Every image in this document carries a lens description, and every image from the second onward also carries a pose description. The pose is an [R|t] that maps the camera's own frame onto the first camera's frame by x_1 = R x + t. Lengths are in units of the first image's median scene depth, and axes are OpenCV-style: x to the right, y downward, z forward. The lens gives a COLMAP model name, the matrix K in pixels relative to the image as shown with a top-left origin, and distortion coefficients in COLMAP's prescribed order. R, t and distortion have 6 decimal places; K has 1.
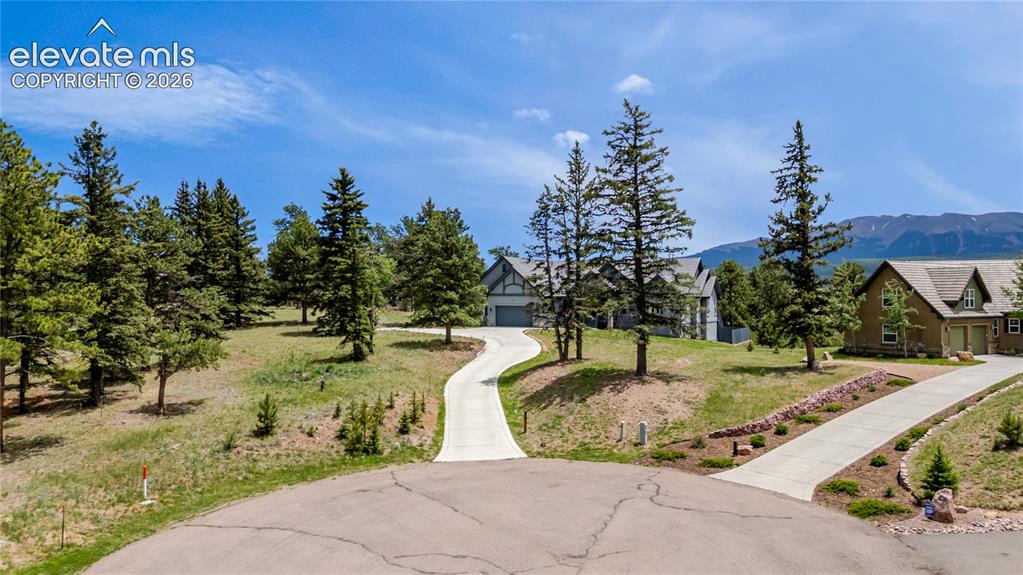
lens RADIAL K [[743.8, 0, 511.5], [0, 743.8, 287.5], [0, 0, 1]] dist [0.134045, -0.242783]
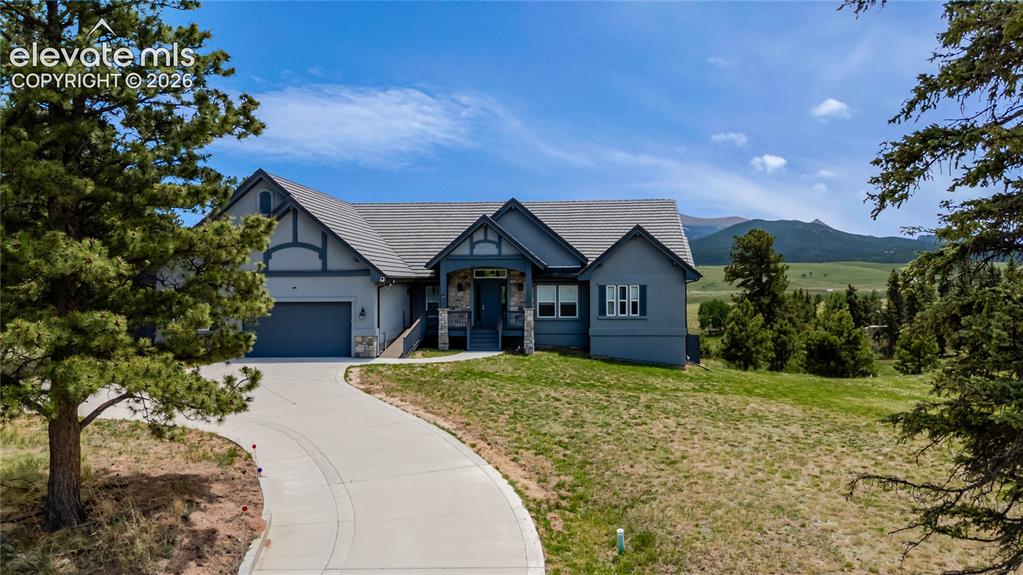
lens RADIAL K [[750.1, 0, 511.5], [0, 750.1, 287.5], [0, 0, 1]] dist [0.092052, -0.097880]
pose [[0.925445, -0.011194, 0.378717, -0.061284], [0.005353, 0.999850, 0.016472, 0.016991], [-0.378845, -0.013217, 0.925366, 0.897907]]
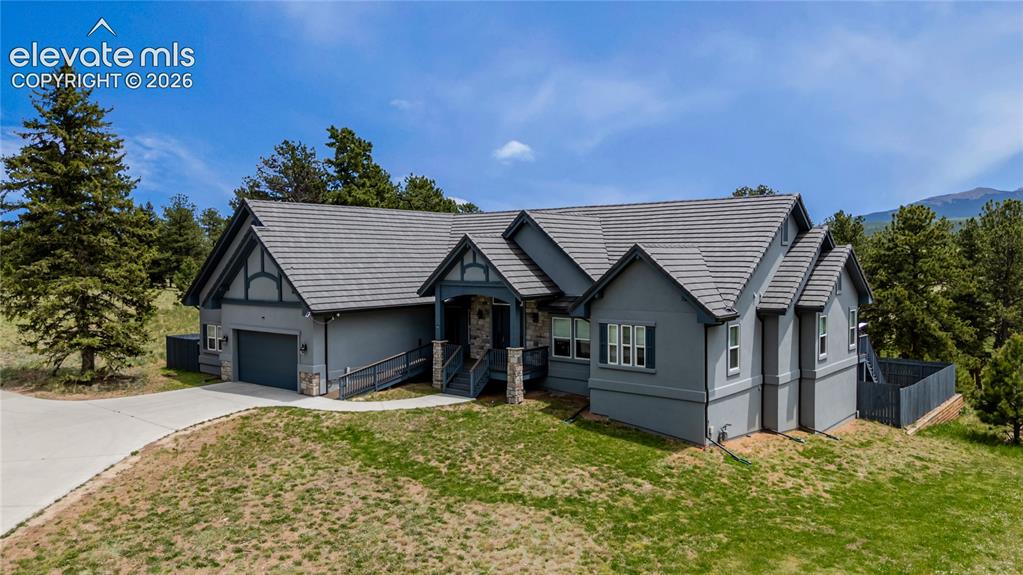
lens RADIAL K [[750.1, 0, 511.5], [0, 750.1, 287.5], [0, 0, 1]] dist [0.092052, -0.097880]
pose [[0.974216, -0.000248, -0.225617, 0.314991], [0.011497, 0.998755, 0.048547, -0.022302], [0.225324, -0.049889, 0.973006, 0.979083]]
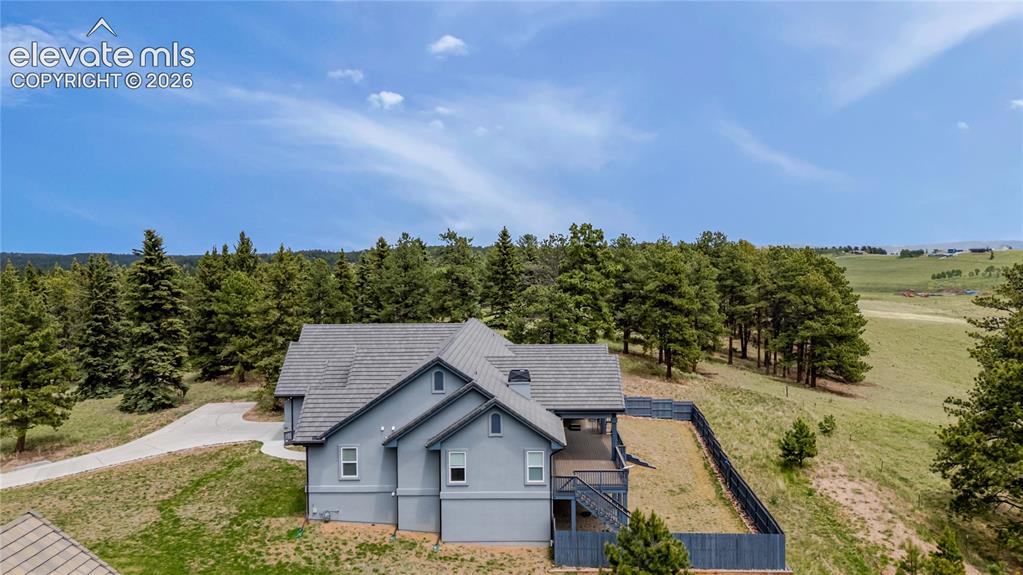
lens RADIAL K [[750.1, 0, 511.5], [0, 750.1, 287.5], [0, 0, 1]] dist [0.092052, -0.097880]
pose [[0.417628, 0.027182, -0.908211, 1.065465], [0.023118, 0.998911, 0.040527, -0.150952], [0.908324, -0.037921, 0.416545, 1.326746]]
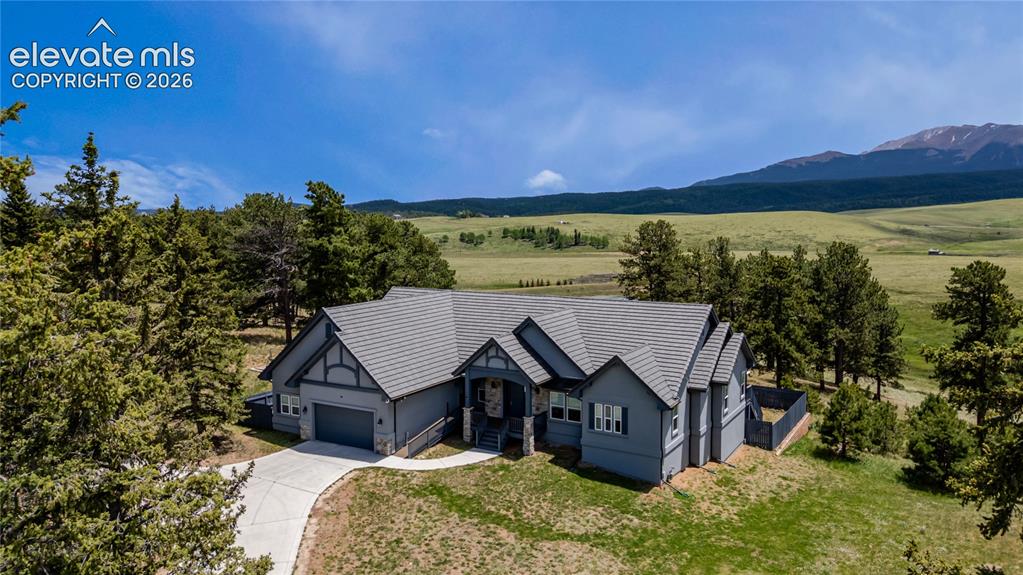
lens RADIAL K [[750.1, 0, 511.5], [0, 750.1, 287.5], [0, 0, 1]] dist [0.092052, -0.097880]
pose [[0.997409, -0.000942, -0.071928, 0.236076], [0.008558, 0.994368, 0.105640, -0.167868], [0.071423, -0.105982, 0.991800, 0.739491]]
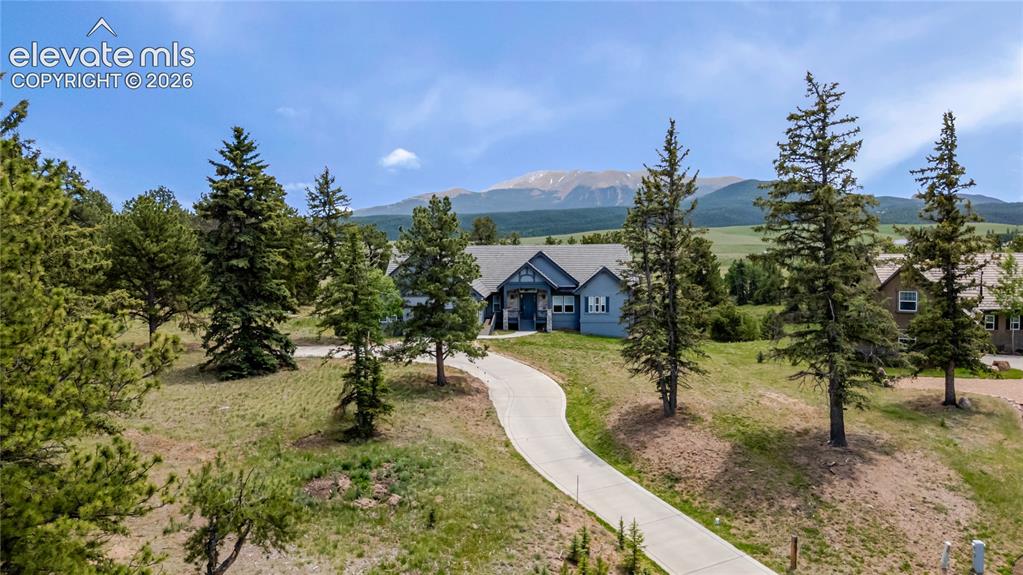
lens RADIAL K [[750.1, 0, 511.5], [0, 750.1, 287.5], [0, 0, 1]] dist [0.092052, -0.097880]
pose [[0.923110, -0.034500, 0.382985, -0.347530], [0.008744, 0.997593, 0.068789, -0.078908], [-0.384436, -0.060151, 0.921190, 0.345512]]
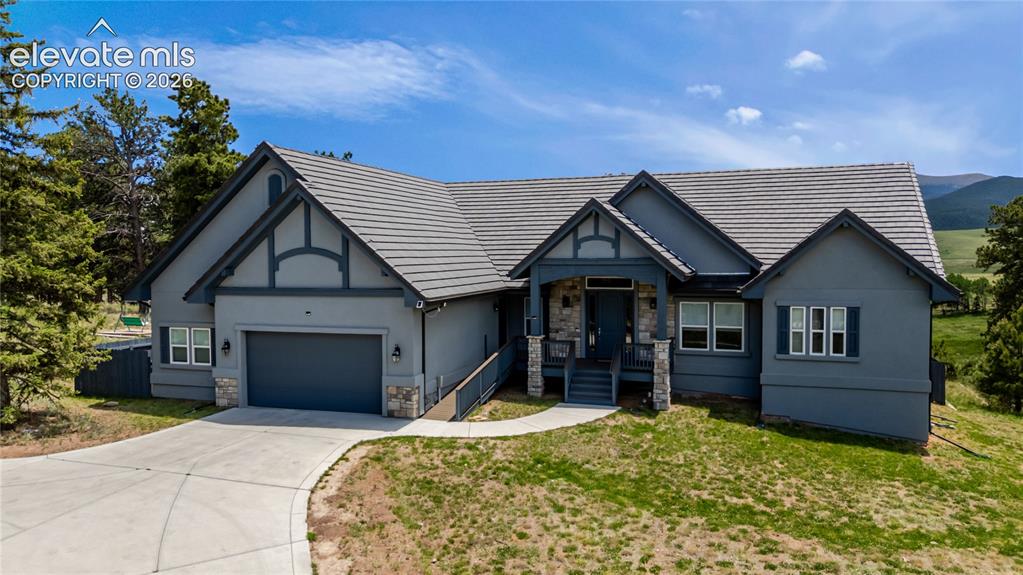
lens RADIAL K [[750.1, 0, 511.5], [0, 750.1, 287.5], [0, 0, 1]] dist [0.092052, -0.097880]
pose [[0.991044, -0.016672, 0.132493, 0.057622], [0.009072, 0.998289, 0.057761, -0.009328], [-0.133230, -0.056042, 0.989499, 1.082889]]
